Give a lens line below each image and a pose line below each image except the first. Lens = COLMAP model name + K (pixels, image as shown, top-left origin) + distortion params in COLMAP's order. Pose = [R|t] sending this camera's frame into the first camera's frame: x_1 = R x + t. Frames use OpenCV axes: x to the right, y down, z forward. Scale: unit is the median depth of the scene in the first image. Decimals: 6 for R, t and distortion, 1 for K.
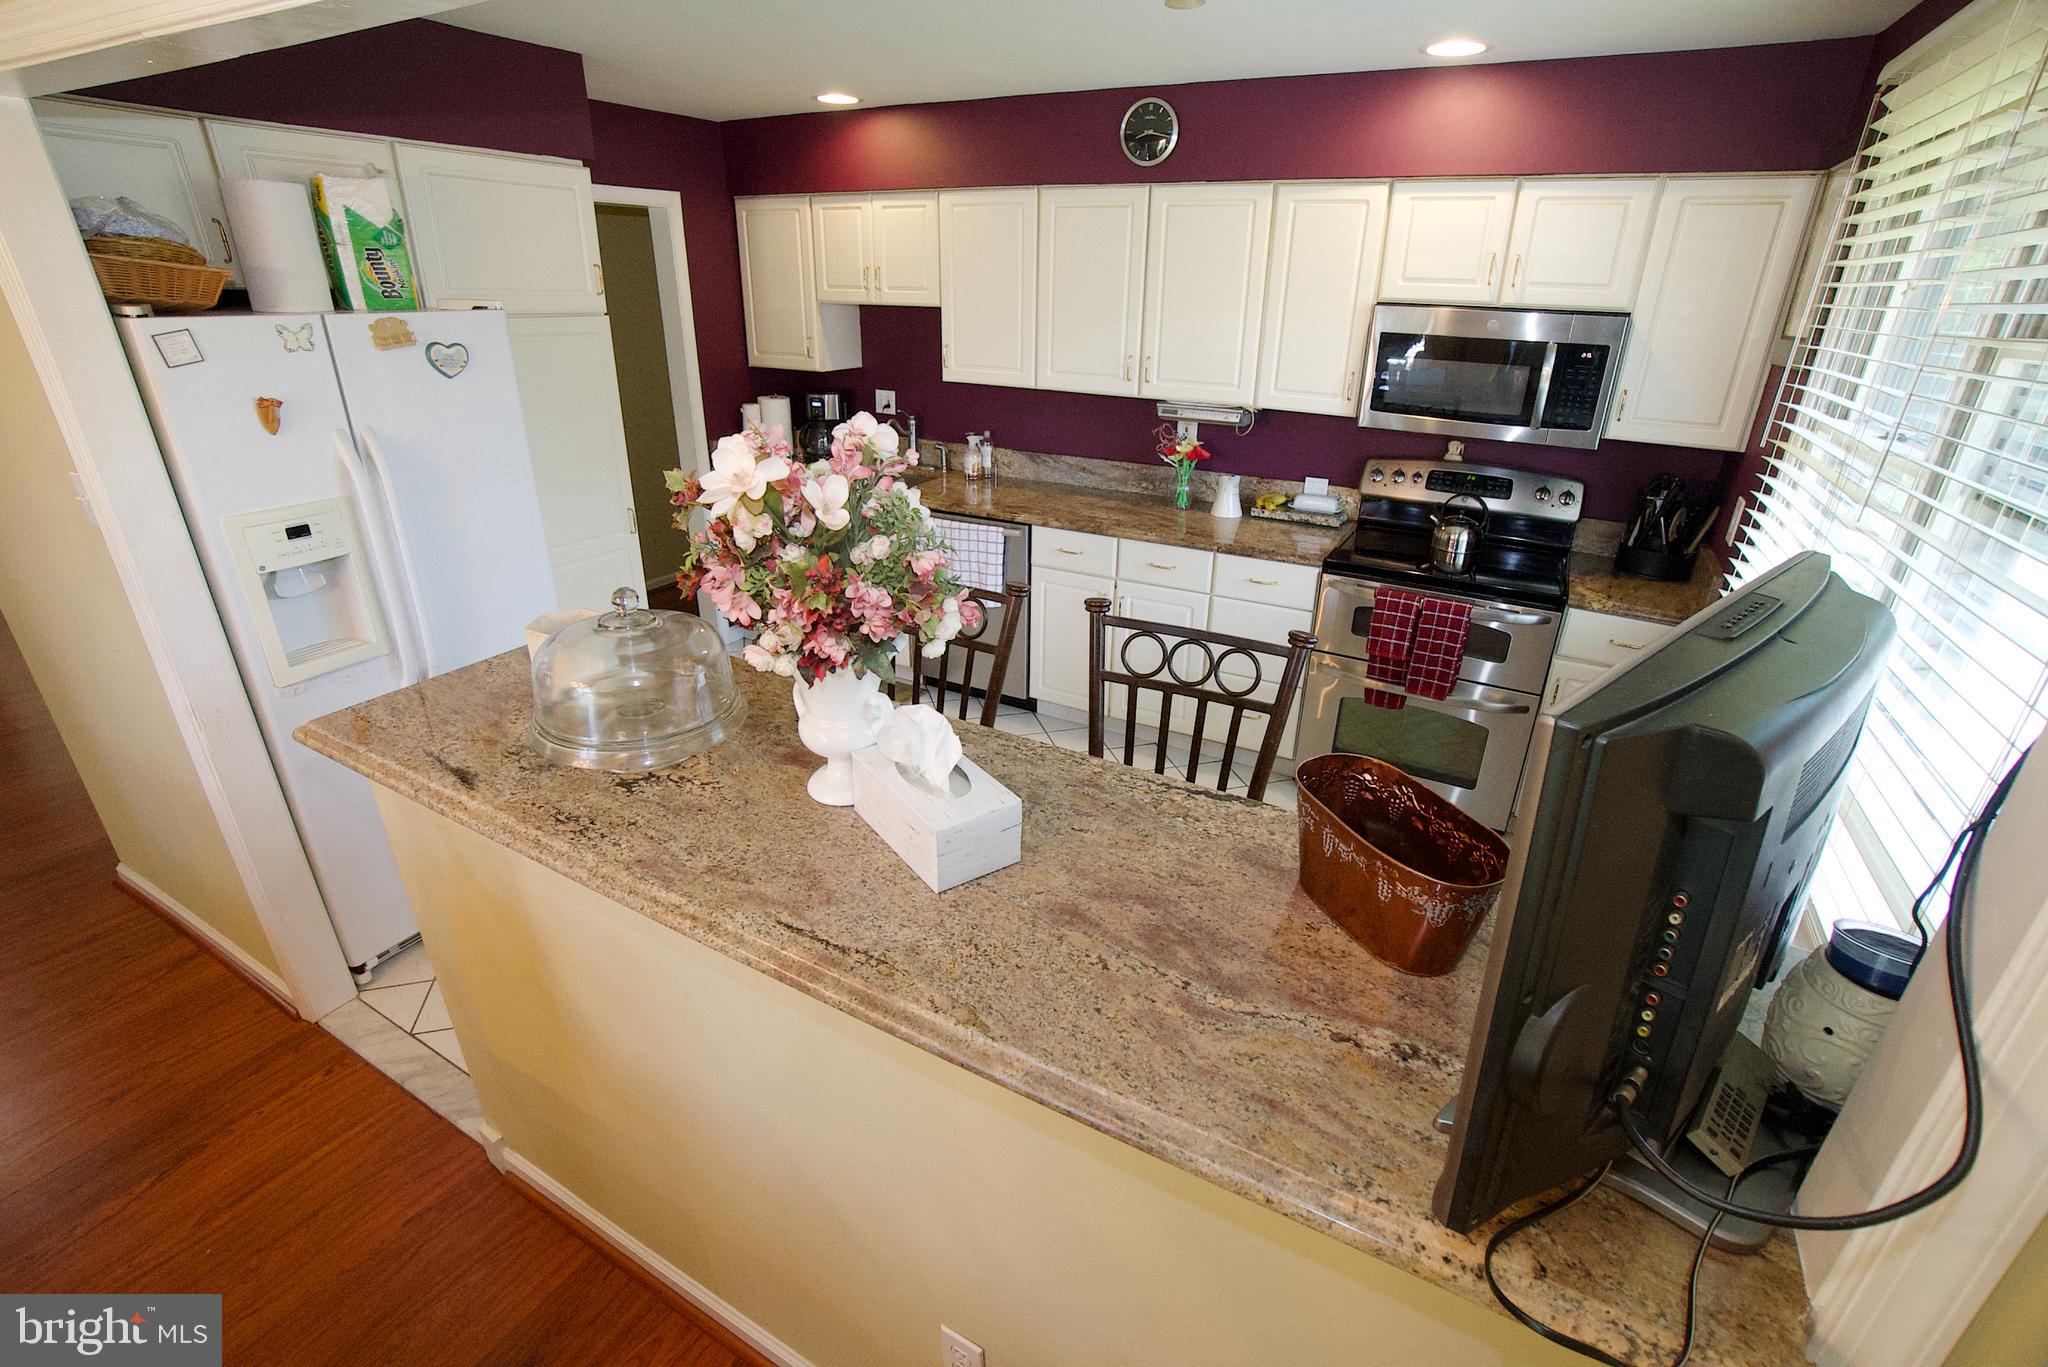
lens RADIAL K [[902.4, 0, 1039.2], [0, 902.4, 669.3], [0, 0, 1]] dist [-0.031864, 0.009029]
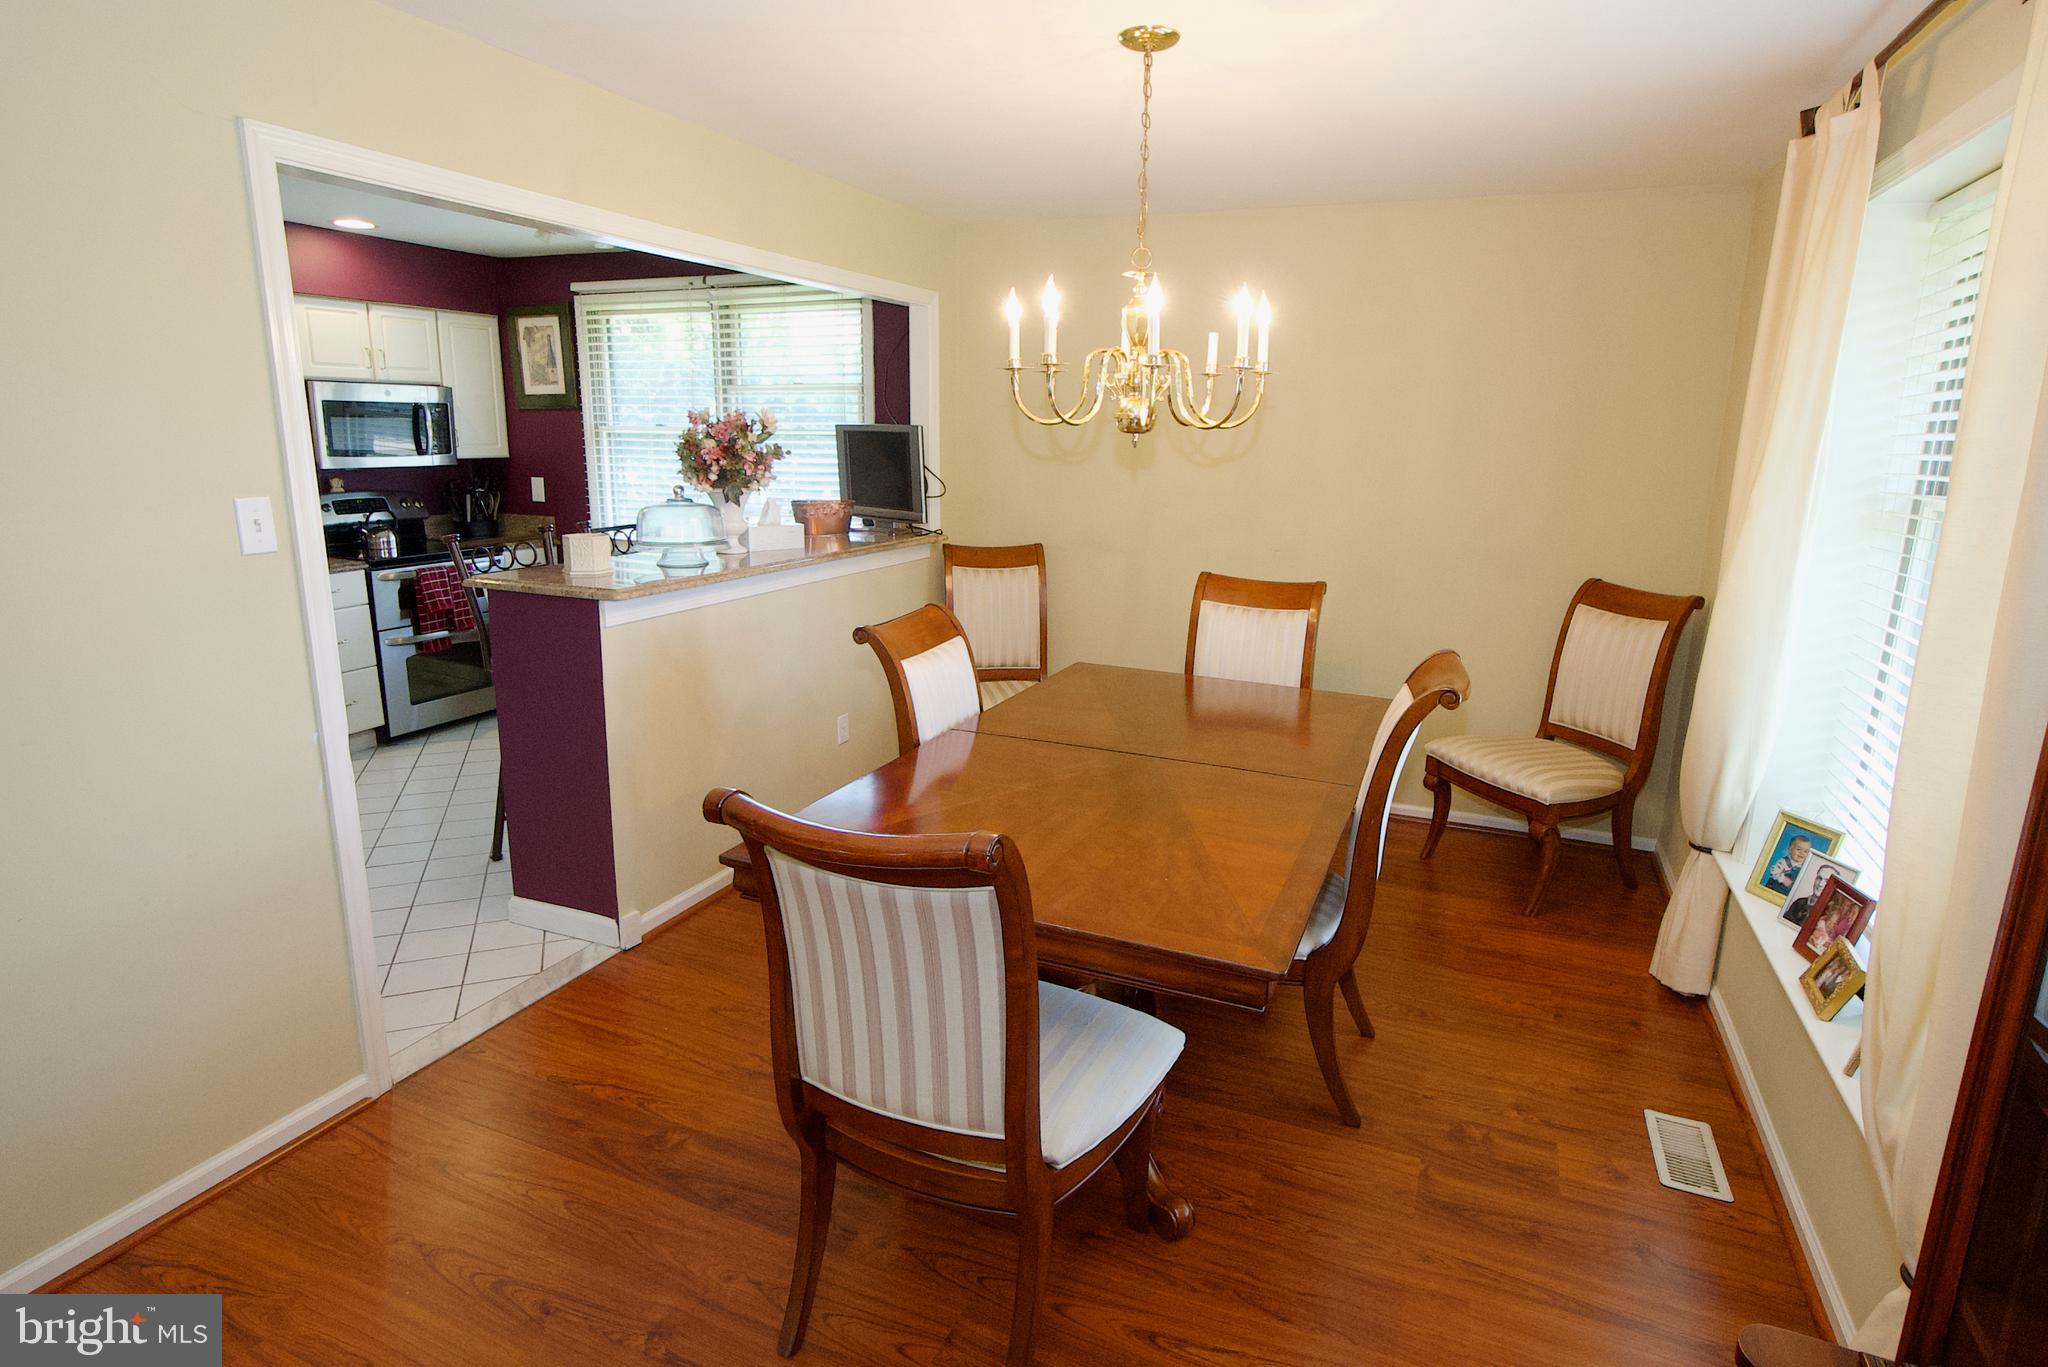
lens RADIAL K [[1086.9, 0, 1032.7], [0, 1086.9, 678.3], [0, 0, 1]] dist [-0.024343, 0.002492]
pose [[-0.066404, -0.253704, 0.965000, -1.212488], [0.382405, 0.886817, 0.259464, -0.001624], [-0.921606, 0.386250, 0.038129, 0.066763]]
